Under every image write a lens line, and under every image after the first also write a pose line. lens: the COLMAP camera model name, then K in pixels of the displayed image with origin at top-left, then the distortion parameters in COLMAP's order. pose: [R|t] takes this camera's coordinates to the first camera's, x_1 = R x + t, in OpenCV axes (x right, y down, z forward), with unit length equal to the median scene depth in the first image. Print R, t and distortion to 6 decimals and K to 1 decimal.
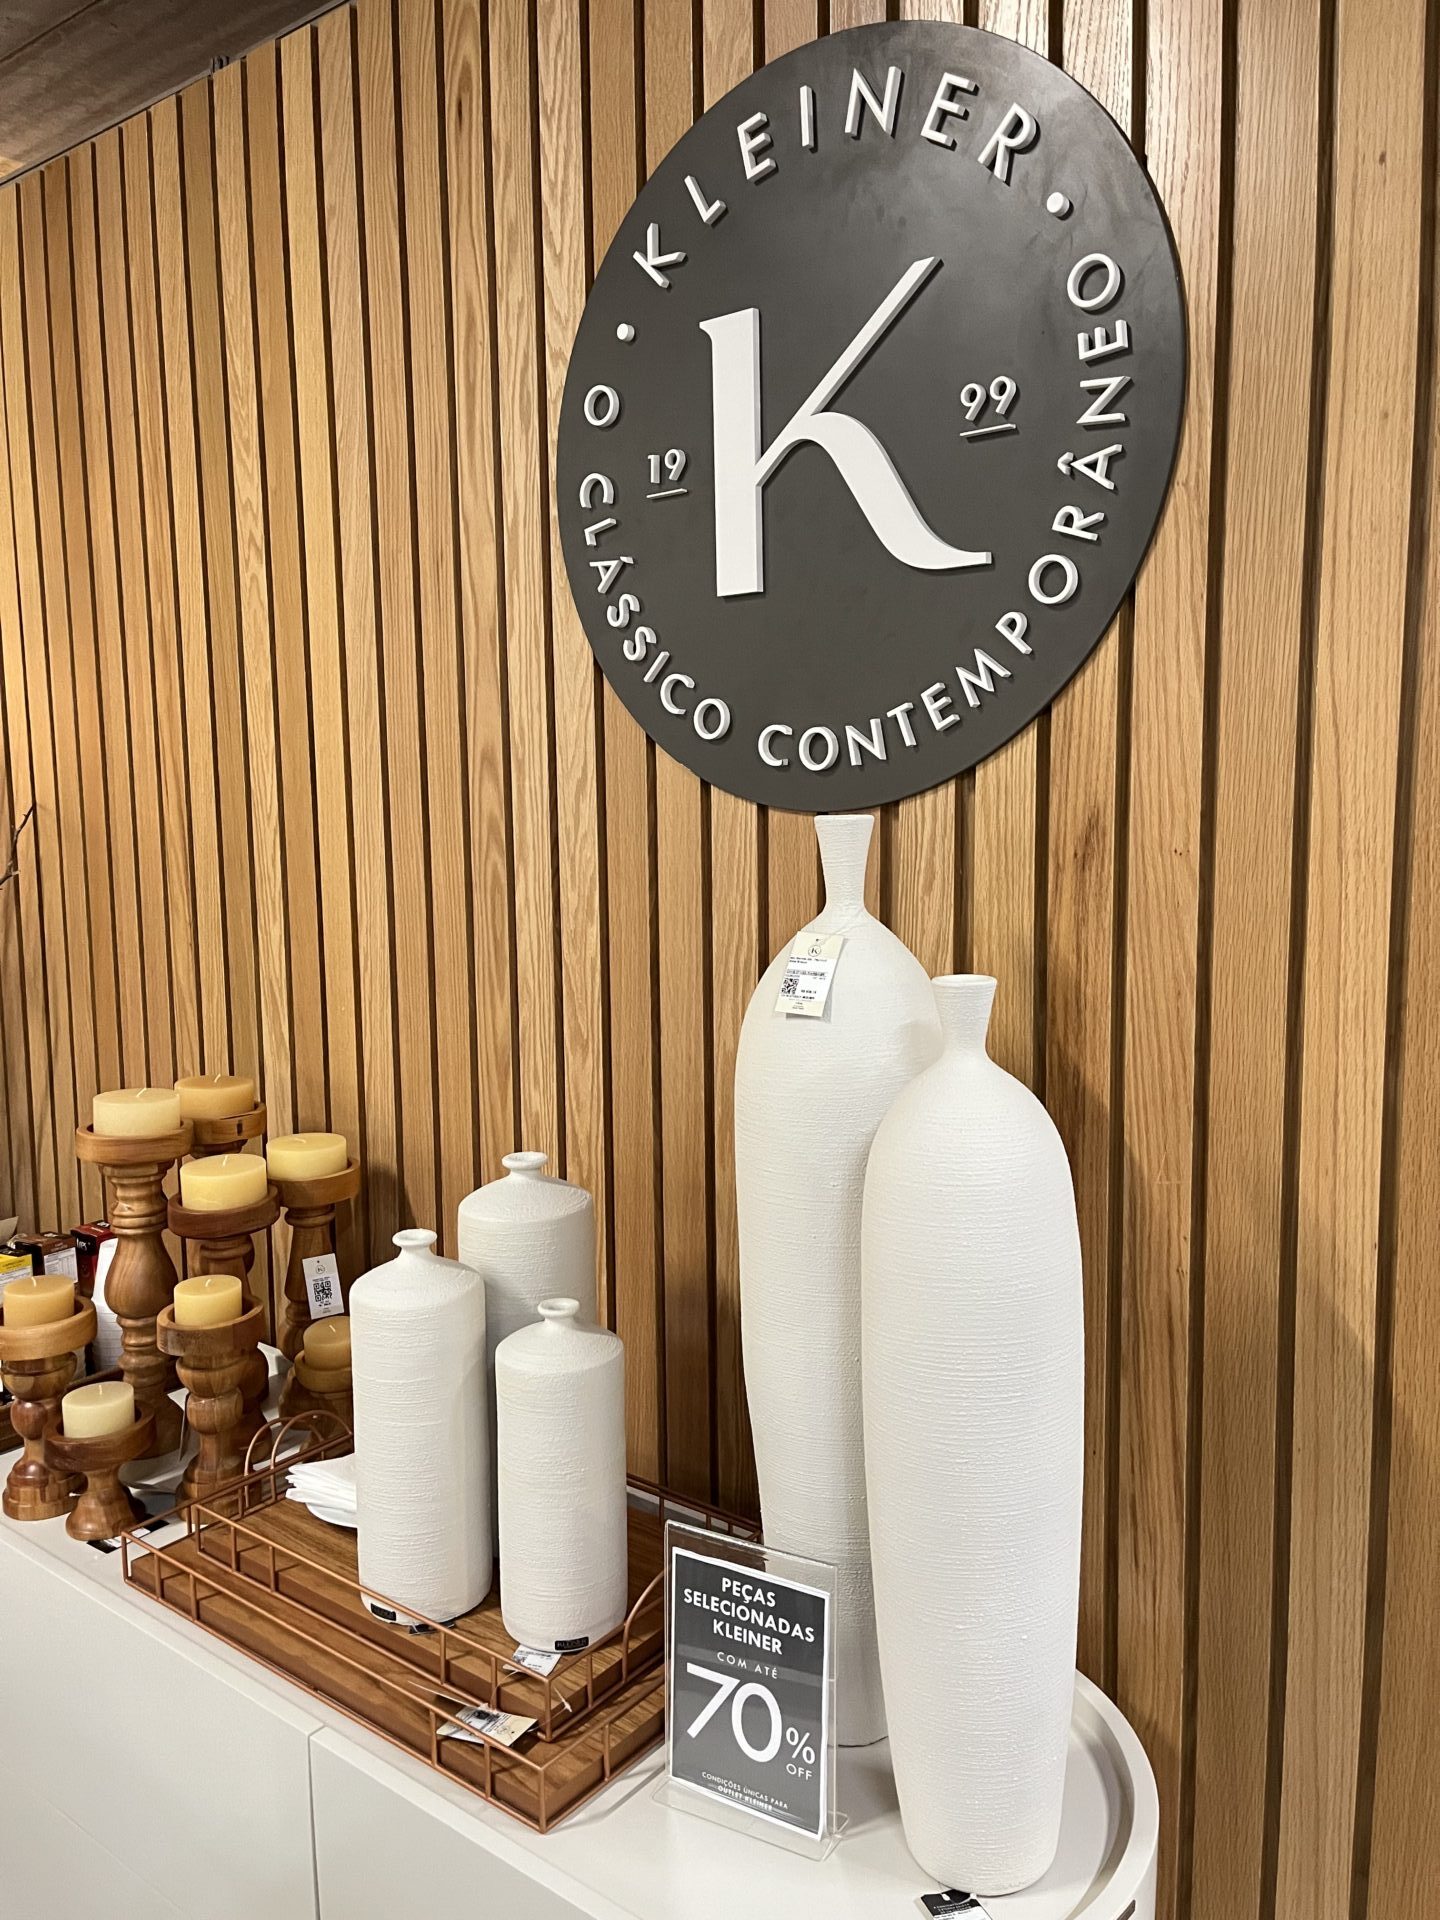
lens RADIAL K [[1458.5, 0, 720.0], [0, 1458.5, 960.0], [0, 0, 1]] dist [0.088872, -0.104307]
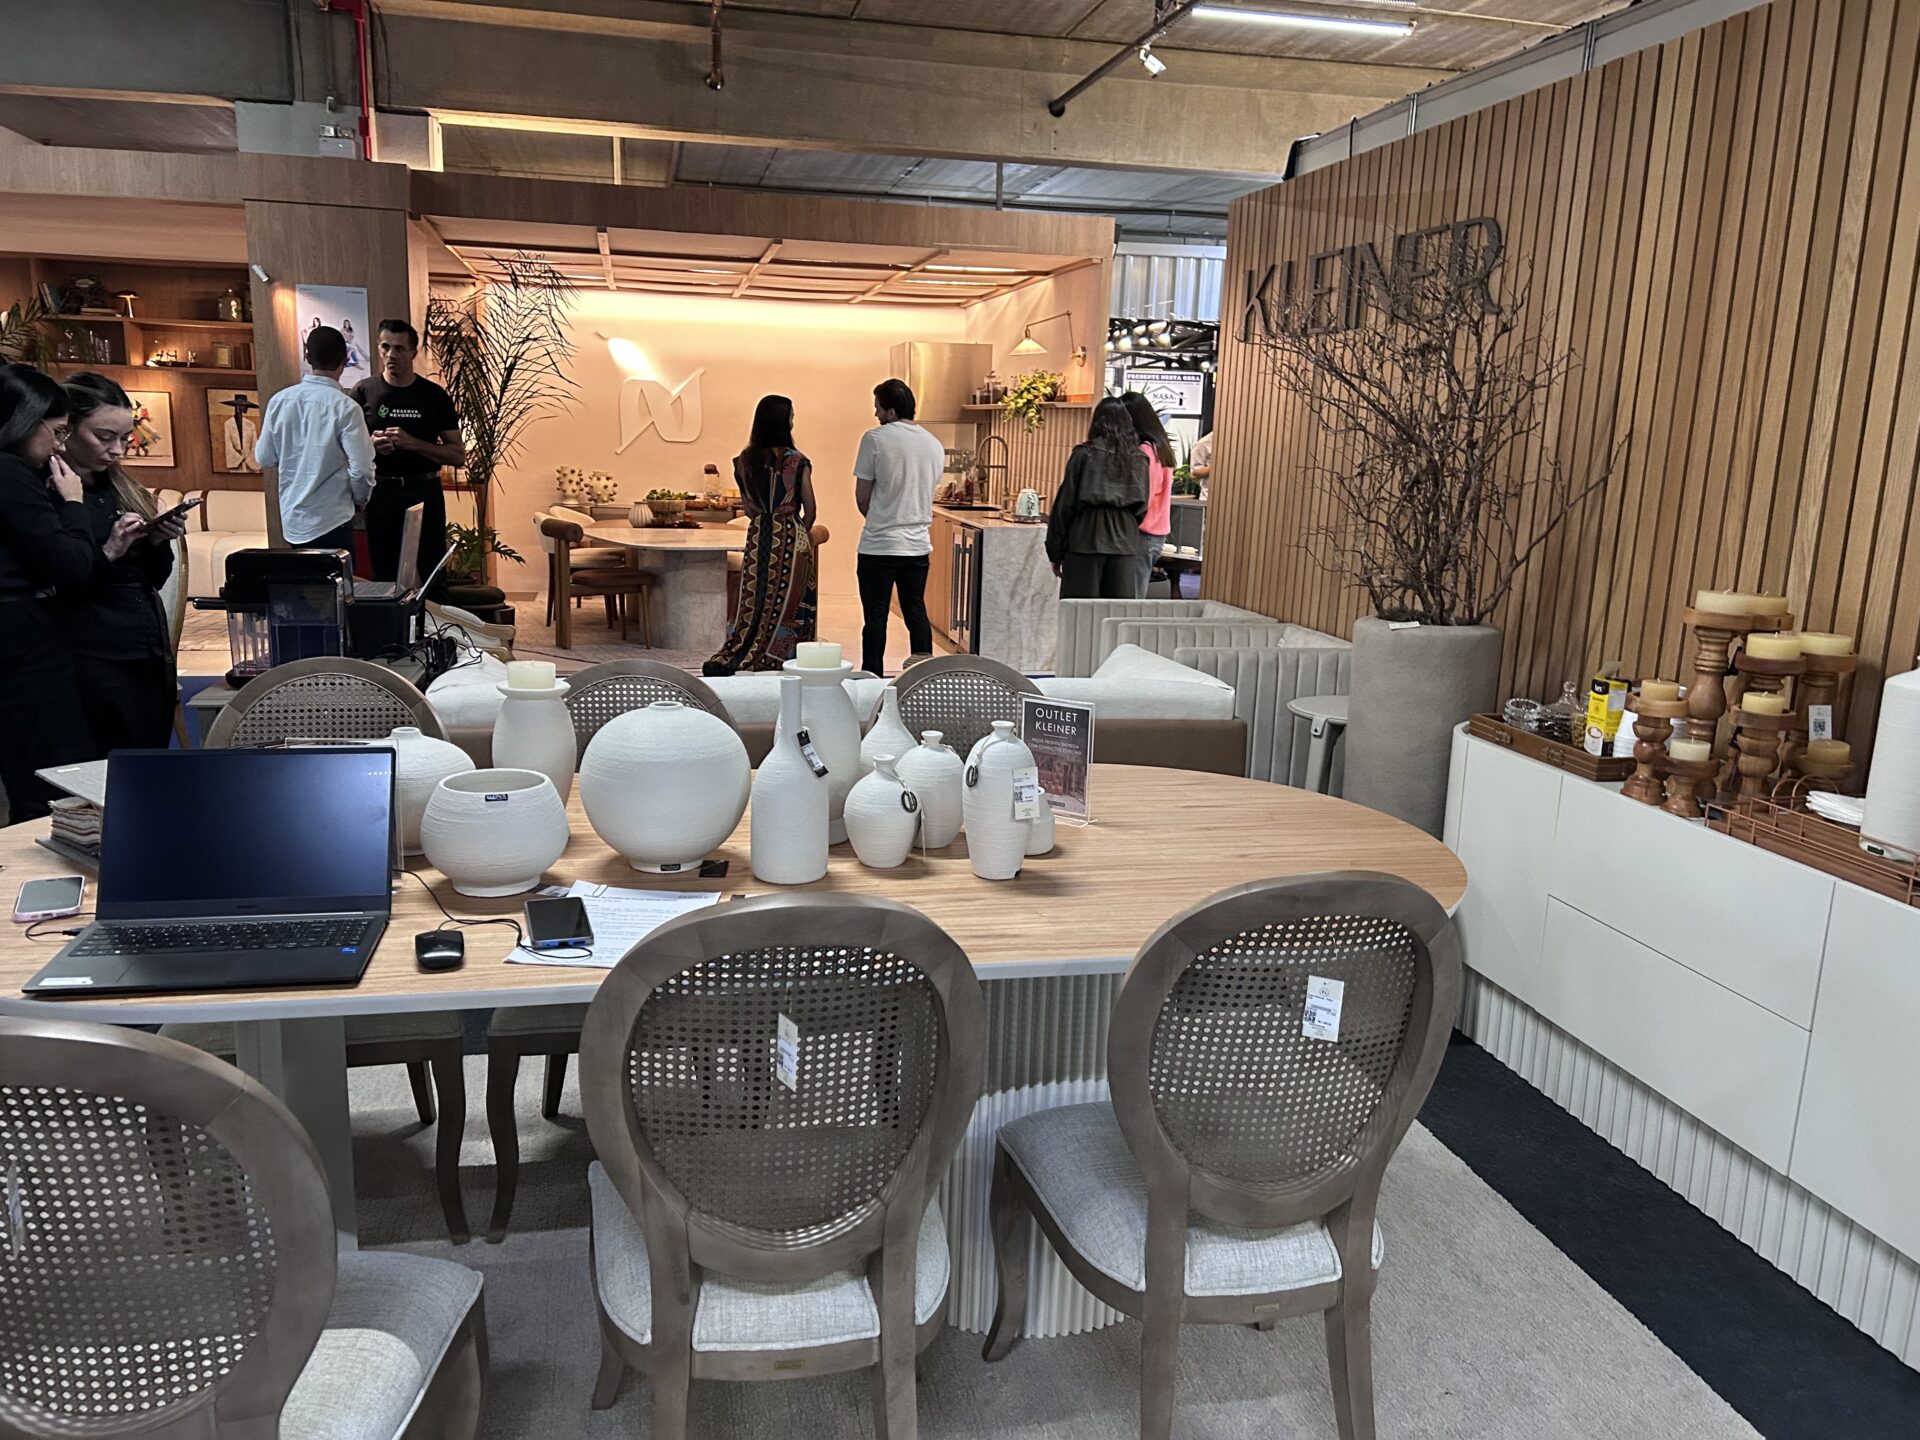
lens RADIAL K [[1451.8, 0, 960.0], [0, 1451.8, 720.0], [0, 0, 1]] dist [0.000356, 0.000349]
pose [[0.764226, 0.164481, -0.623622, 0.006955], [-0.121407, 0.986335, 0.111367, 0.158807], [0.633419, -0.009397, 0.773752, -0.890694]]
